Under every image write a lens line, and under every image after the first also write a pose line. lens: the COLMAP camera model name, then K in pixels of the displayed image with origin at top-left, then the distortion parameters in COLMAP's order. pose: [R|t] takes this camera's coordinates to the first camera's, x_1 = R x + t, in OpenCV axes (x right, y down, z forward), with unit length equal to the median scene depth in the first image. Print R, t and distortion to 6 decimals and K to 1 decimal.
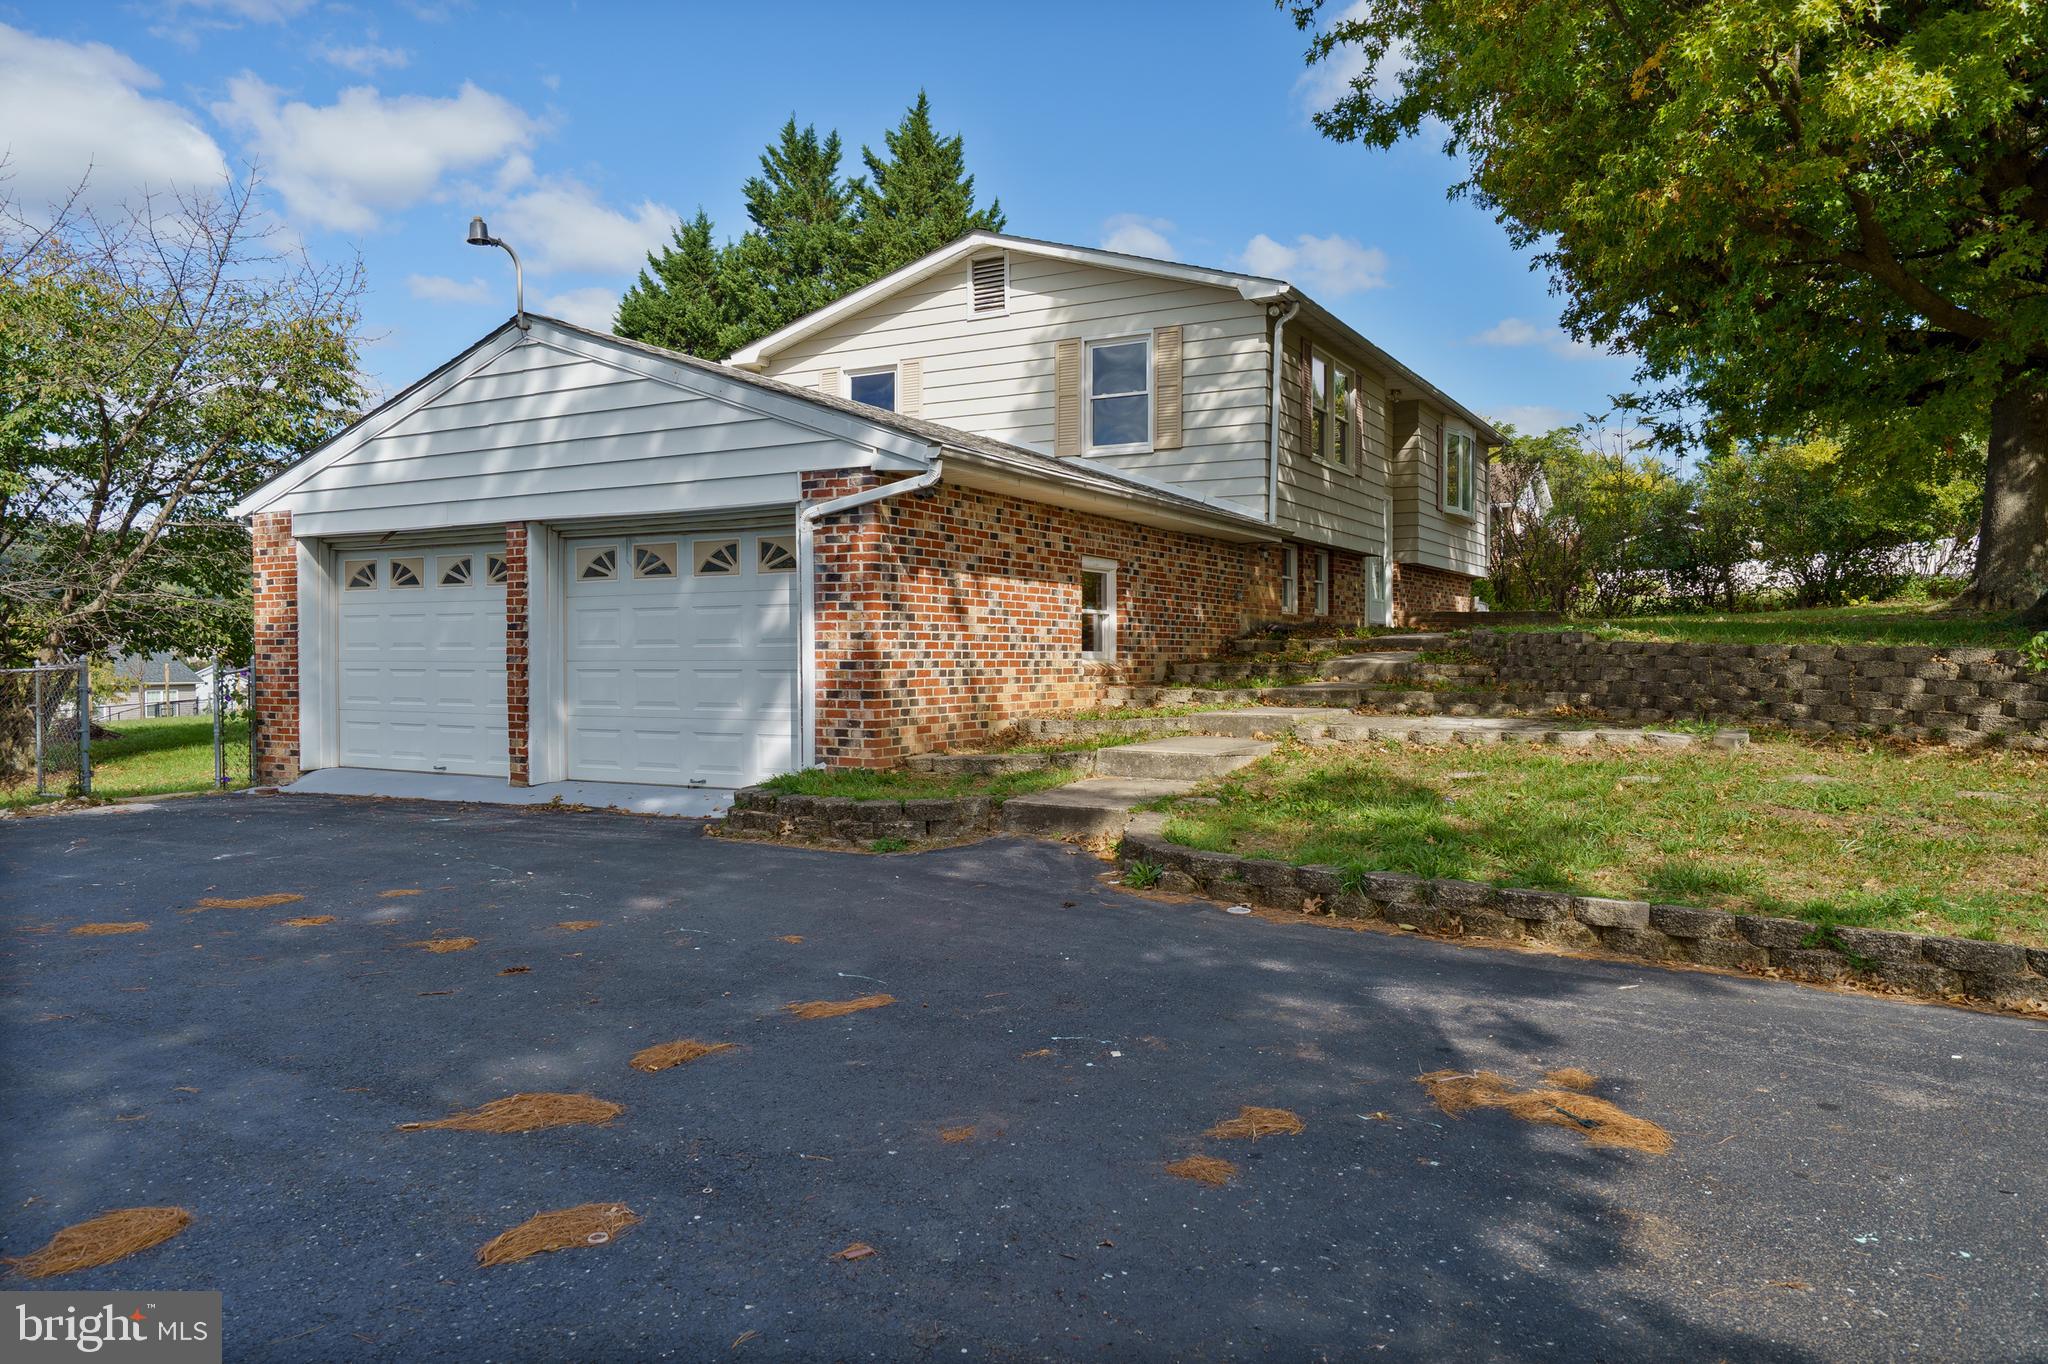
lens RADIAL K [[1378.0, 0, 1024.0], [0, 1378.0, 682.0], [0, 0, 1]] dist [0.002628, 0.000111]
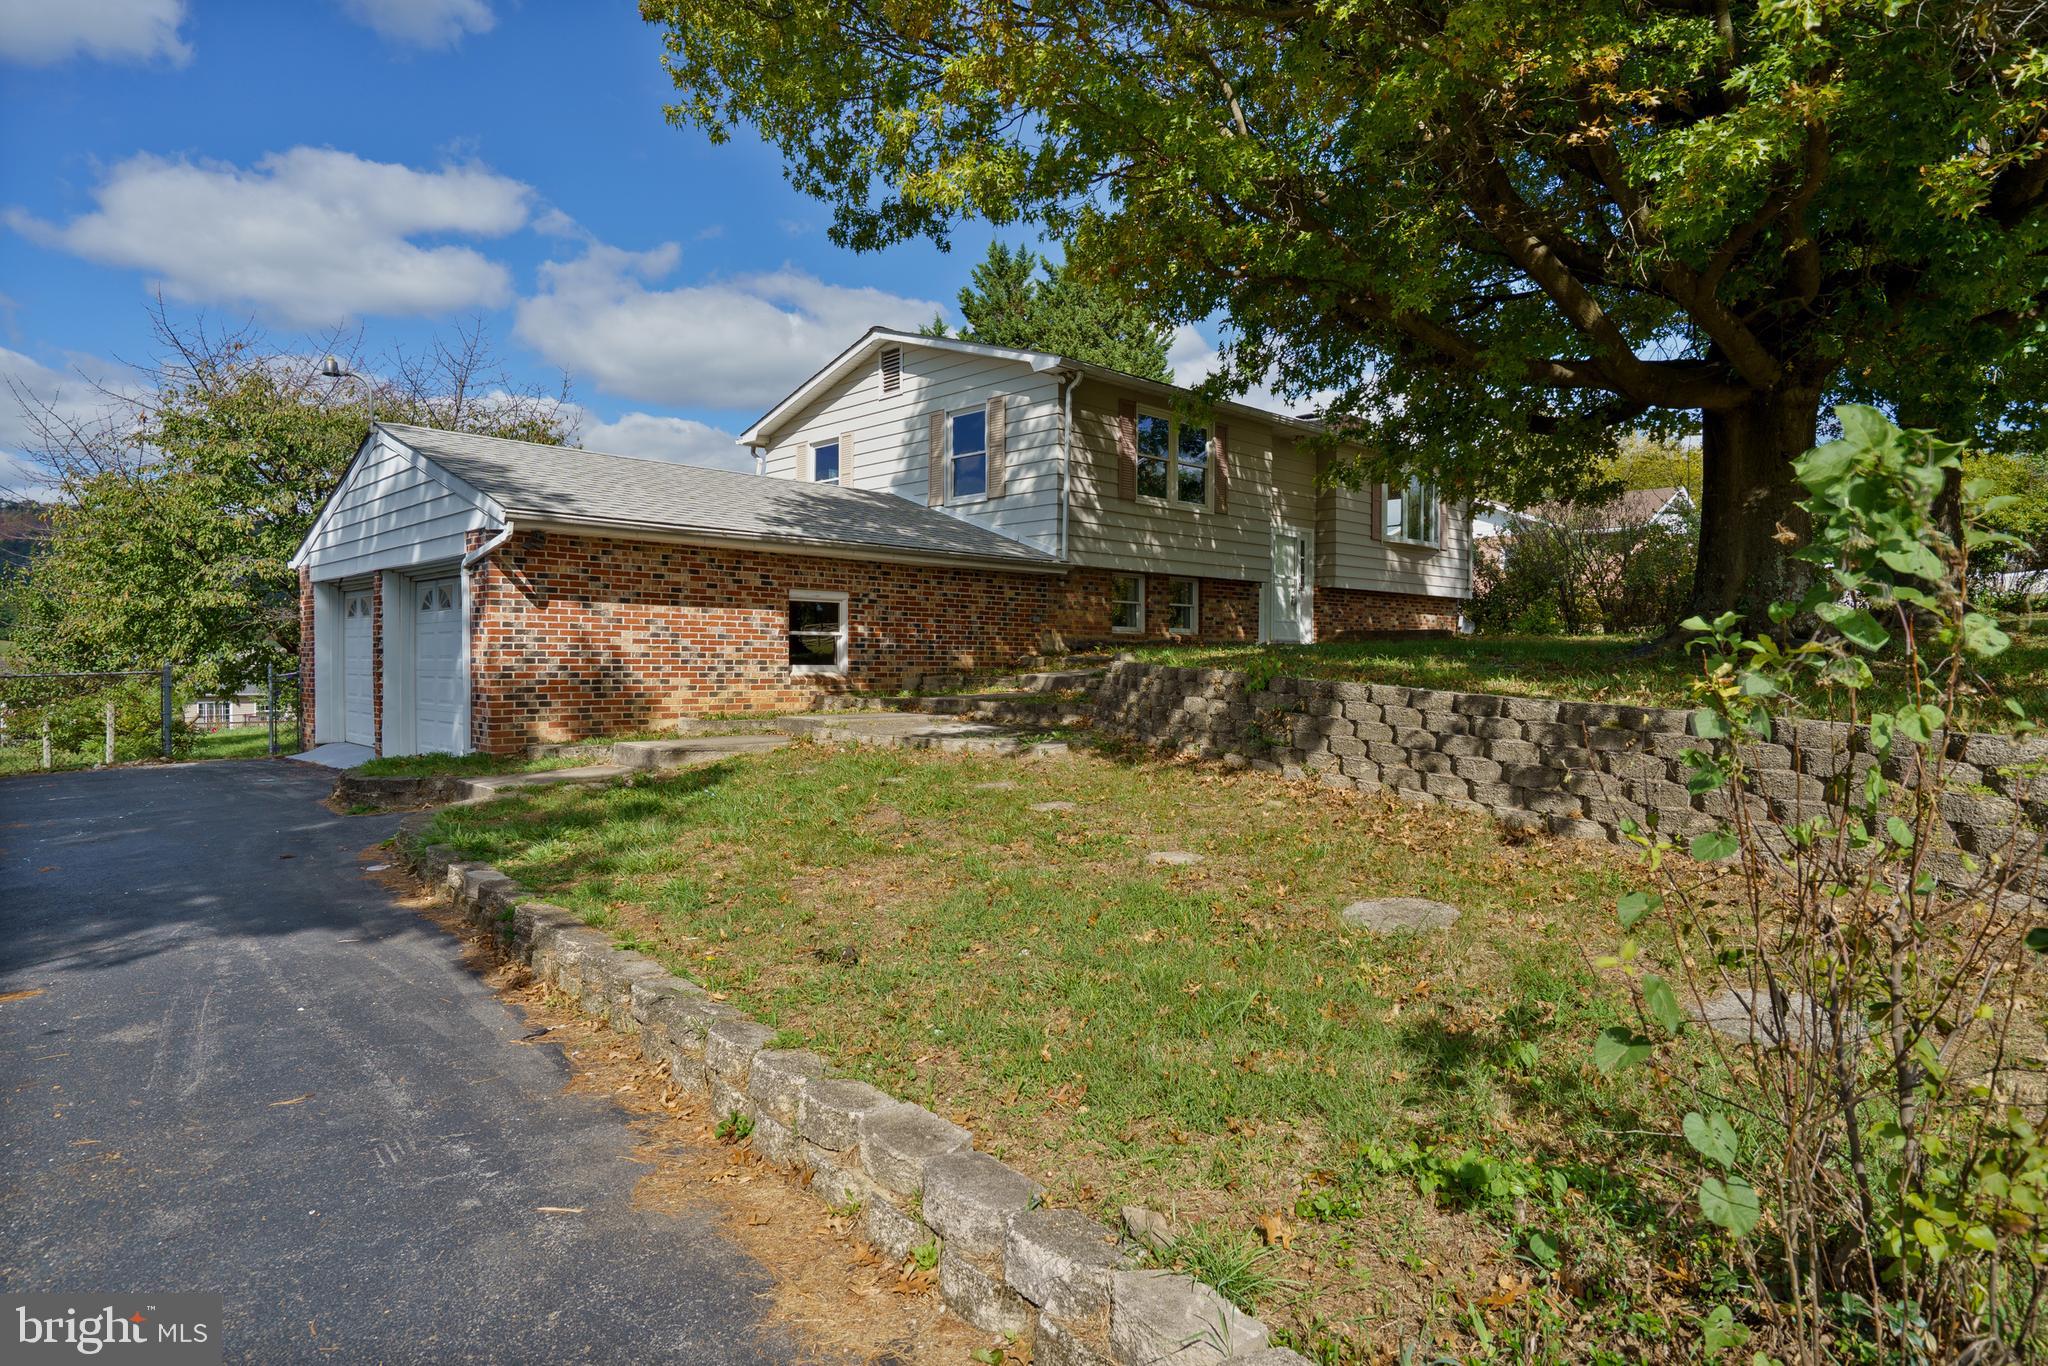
lens RADIAL K [[1122.2, 0, 1024.0], [0, 1122.2, 683.0], [0, 0, 1]] dist [-0.001350, -0.000123]
pose [[0.964576, 0.011352, -0.263562, 0.524517], [-0.011473, 0.999934, 0.001079, -0.009611], [0.263556, 0.001983, 0.964642, 0.067905]]
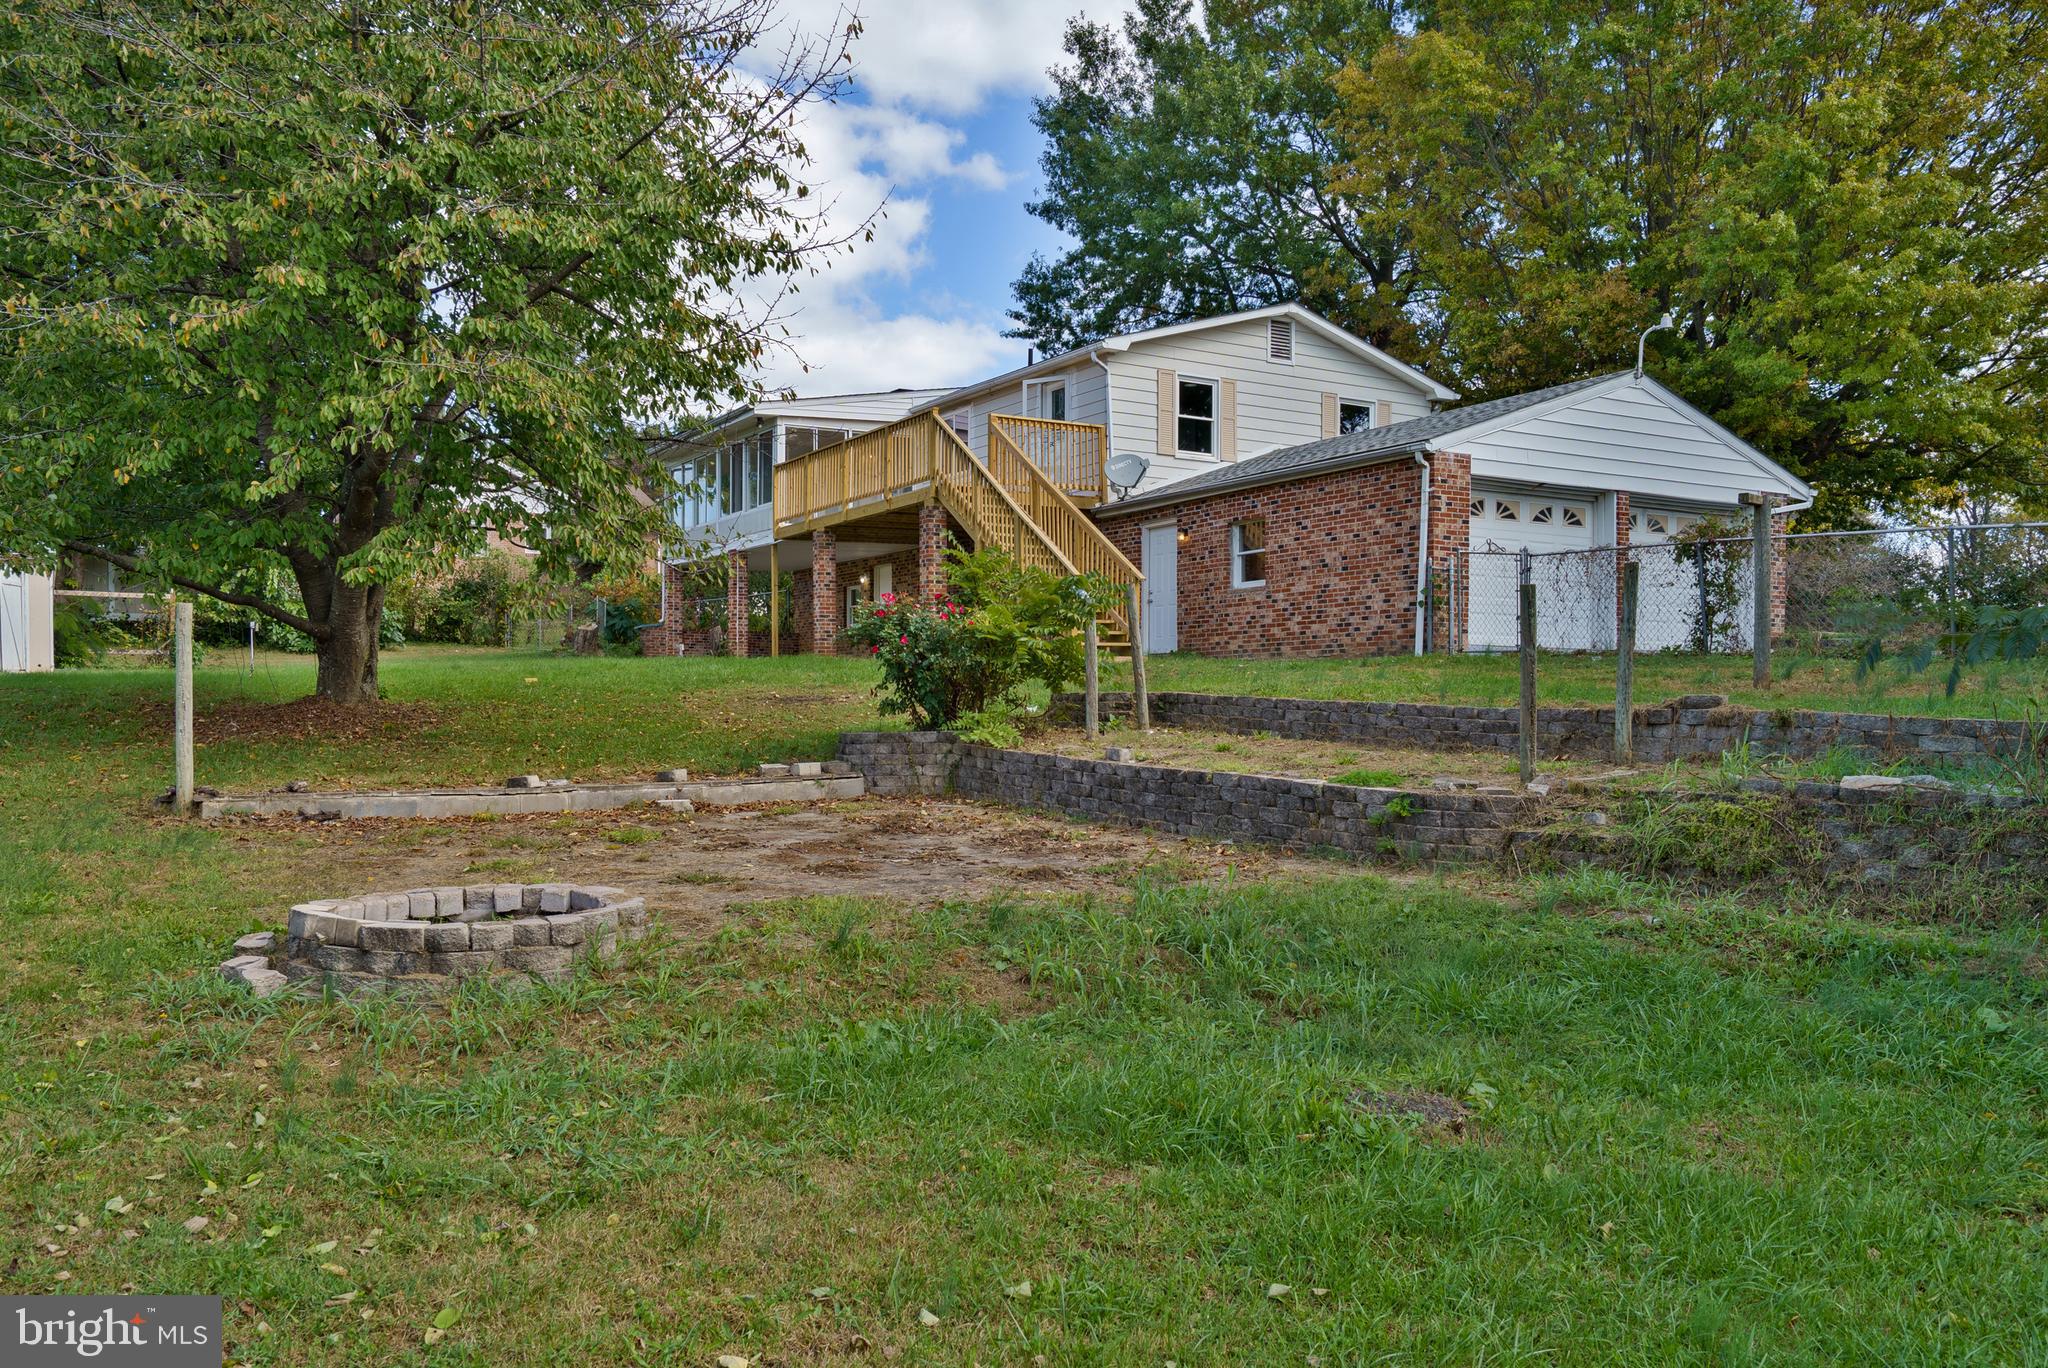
lens RADIAL K [[1393.8, 0, 1024.0], [0, 1393.8, 684.0], [0, 0, 1]] dist [0.000461, 0.000131]
pose [[0.534891, 0.005609, 0.844903, -1.996331], [0.003341, 0.999956, -0.008754, 0.117240], [-0.844915, 0.007505, 0.534848, 0.658009]]
